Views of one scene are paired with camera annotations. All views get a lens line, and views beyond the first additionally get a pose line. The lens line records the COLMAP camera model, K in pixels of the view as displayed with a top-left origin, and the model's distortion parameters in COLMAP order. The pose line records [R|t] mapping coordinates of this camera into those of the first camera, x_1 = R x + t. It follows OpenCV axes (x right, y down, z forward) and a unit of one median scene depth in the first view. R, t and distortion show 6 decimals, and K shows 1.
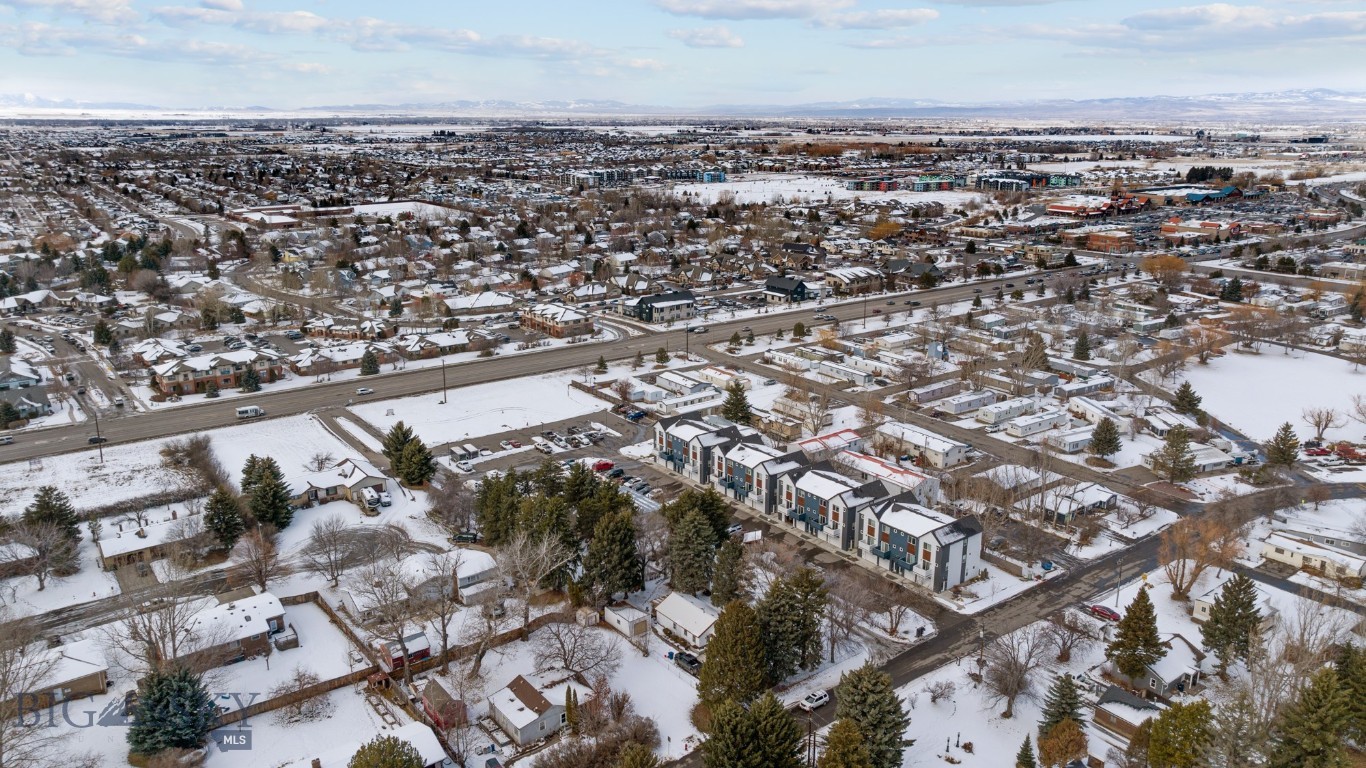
lens RADIAL K [[968.5, 0, 683.0], [0, 968.5, 384.0], [0, 0, 1]] dist [-0.017094, -0.000308]
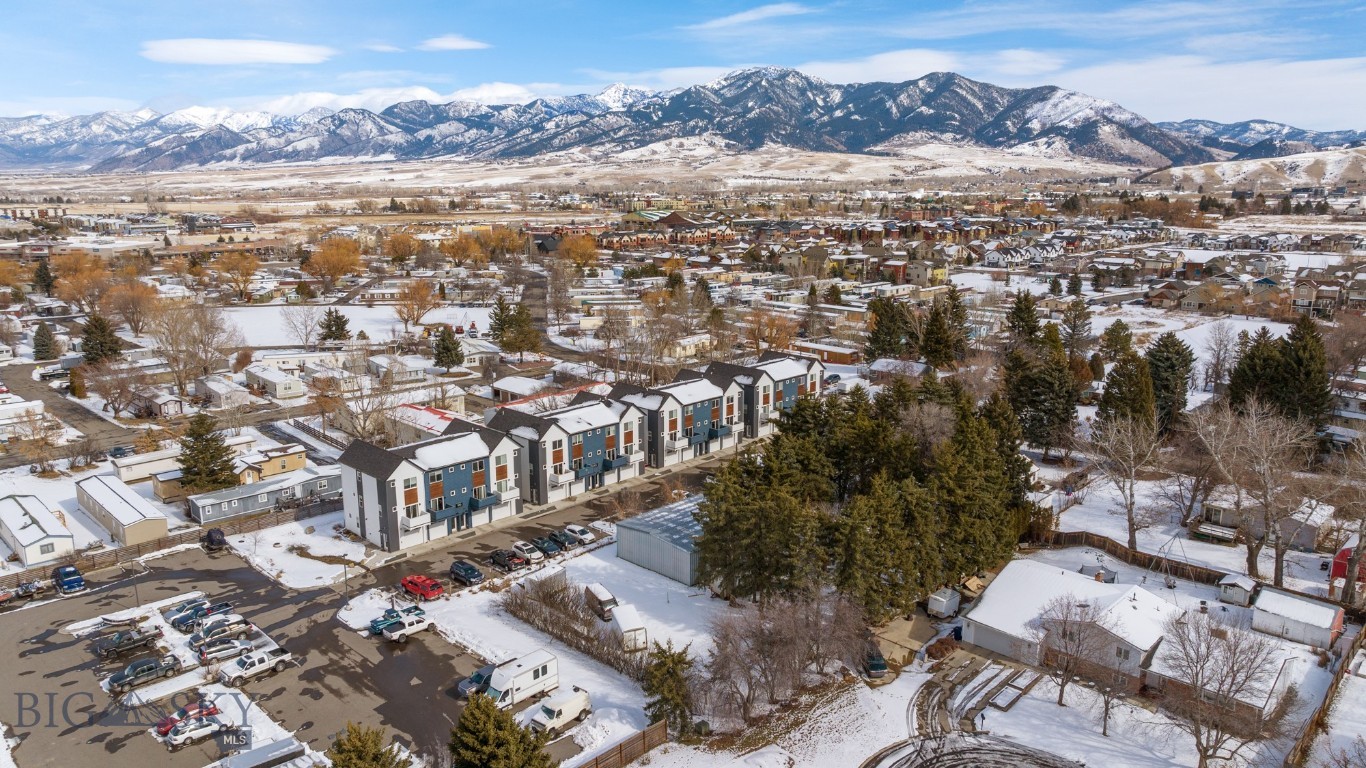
lens RADIAL K [[959.7, 0, 685.6], [0, 959.7, 377.8], [0, 0, 1]] dist [-0.040438, 0.036934]
pose [[-0.148244, -0.204692, 0.967536, -0.566411], [0.271933, 0.932196, 0.238880, -0.086680], [-0.950829, 0.298517, -0.082530, 0.989549]]
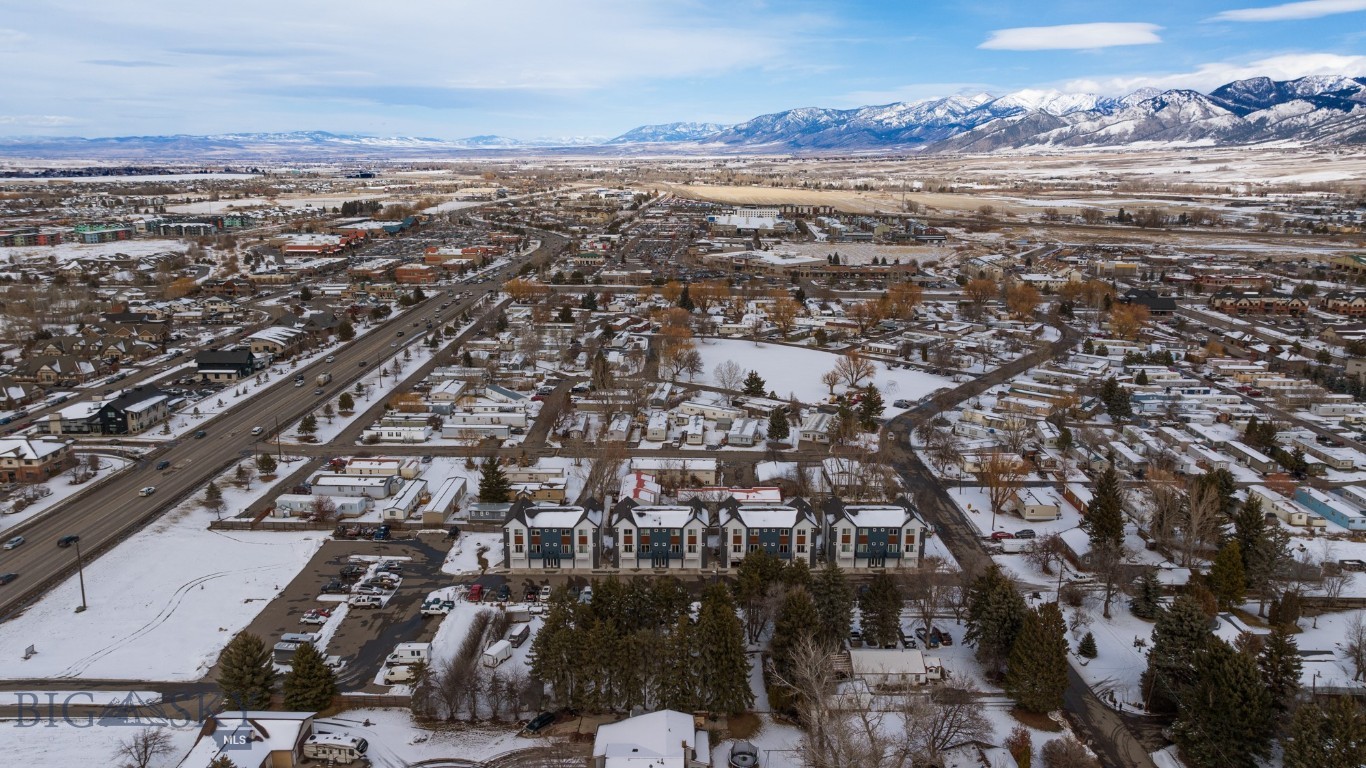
lens RADIAL K [[958.7, 0, 684.8], [0, 958.7, 379.8], [0, 0, 1]] dist [-0.047100, 0.056160]
pose [[0.603313, -0.179909, 0.776947, -0.624533], [0.209953, 0.975686, 0.062897, -0.111934], [-0.769372, 0.125176, 0.626416, 0.385490]]
